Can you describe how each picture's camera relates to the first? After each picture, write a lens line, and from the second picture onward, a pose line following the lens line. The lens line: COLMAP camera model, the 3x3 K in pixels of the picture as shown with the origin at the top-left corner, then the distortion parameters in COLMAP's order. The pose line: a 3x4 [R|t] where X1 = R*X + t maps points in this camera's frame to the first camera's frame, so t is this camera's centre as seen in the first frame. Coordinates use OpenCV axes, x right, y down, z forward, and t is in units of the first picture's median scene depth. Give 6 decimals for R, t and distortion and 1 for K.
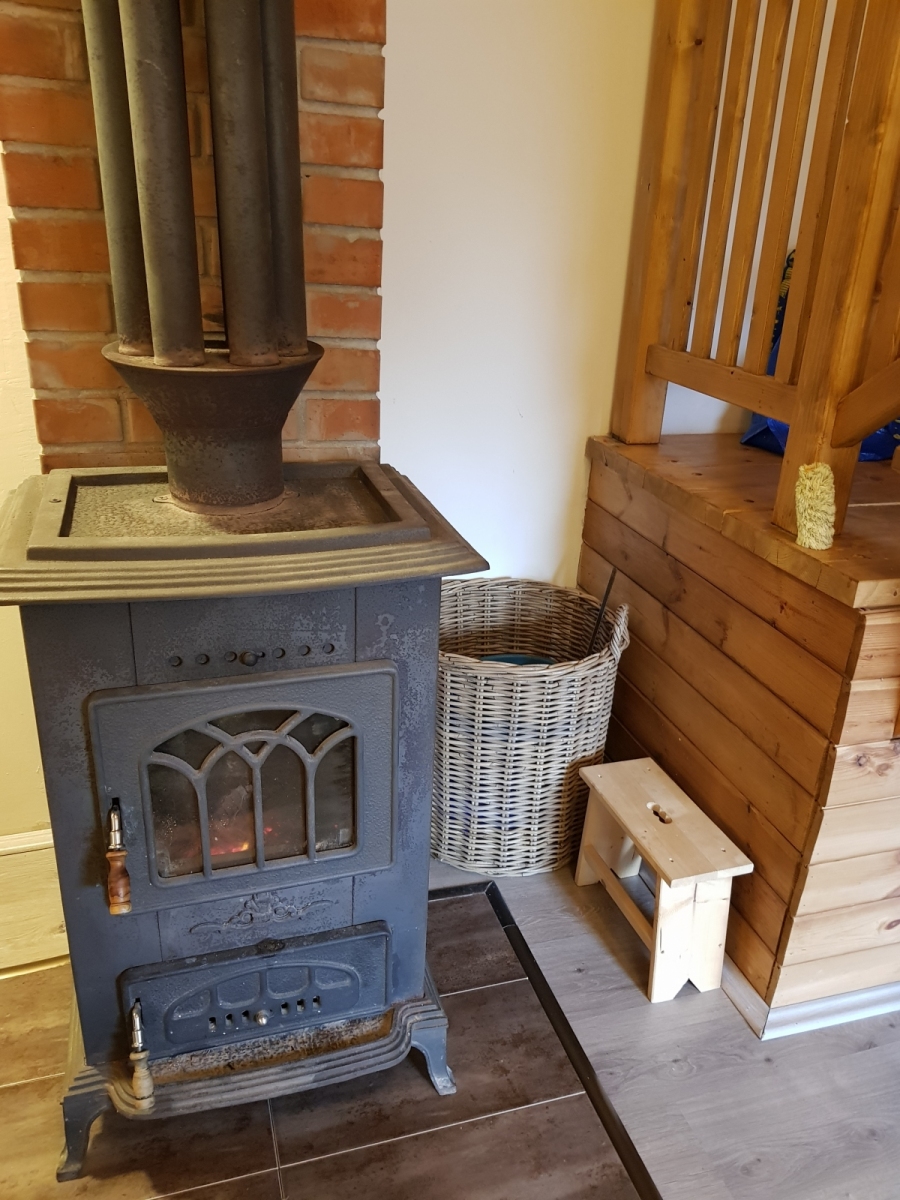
lens RADIAL K [[933.0, 0, 458.6], [0, 933.0, 608.6], [0, 0, 1]] dist [0.056770, -0.082241]
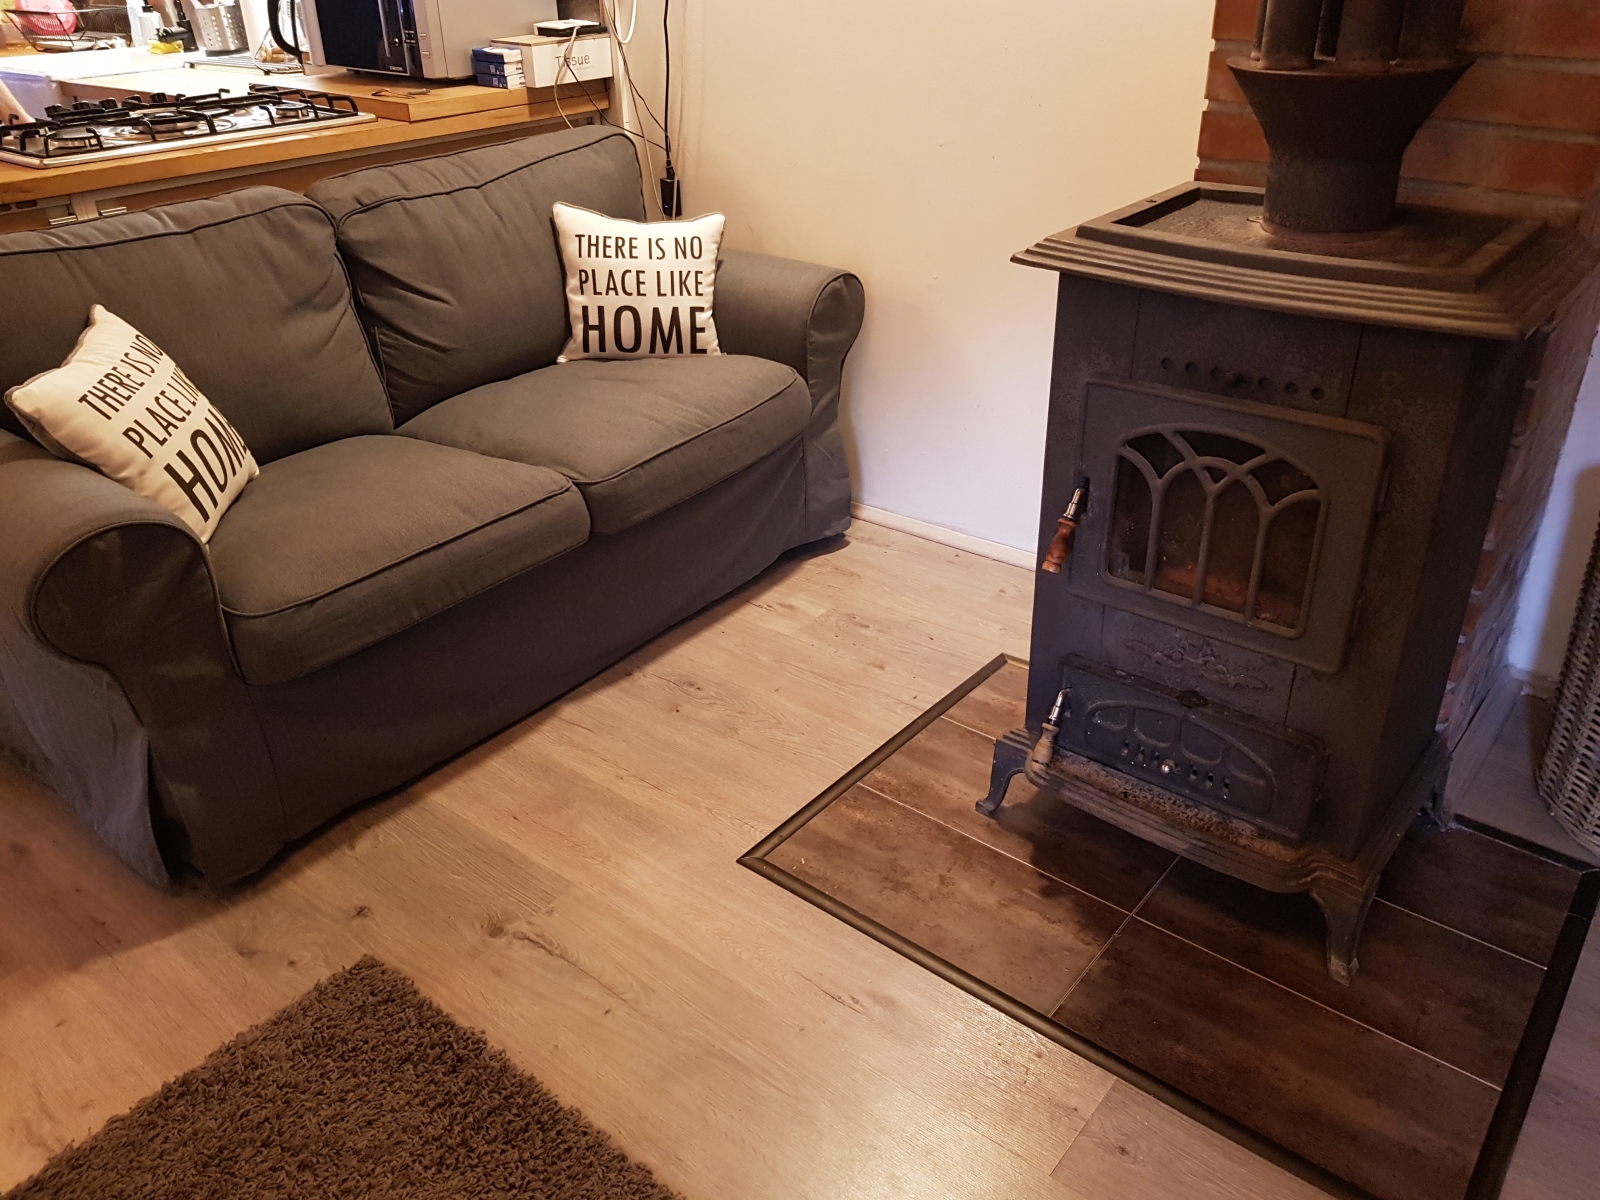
lens RADIAL K [[1244.0, 0, 807.0], [0, 1244.0, 599.1], [0, 0, 1]] dist [0.056770, -0.082241]
pose [[0.551672, 0.351259, -0.756488, 0.549433], [-0.285305, 0.931754, 0.224580, 0.090951], [0.783746, 0.091936, 0.614239, -0.123525]]
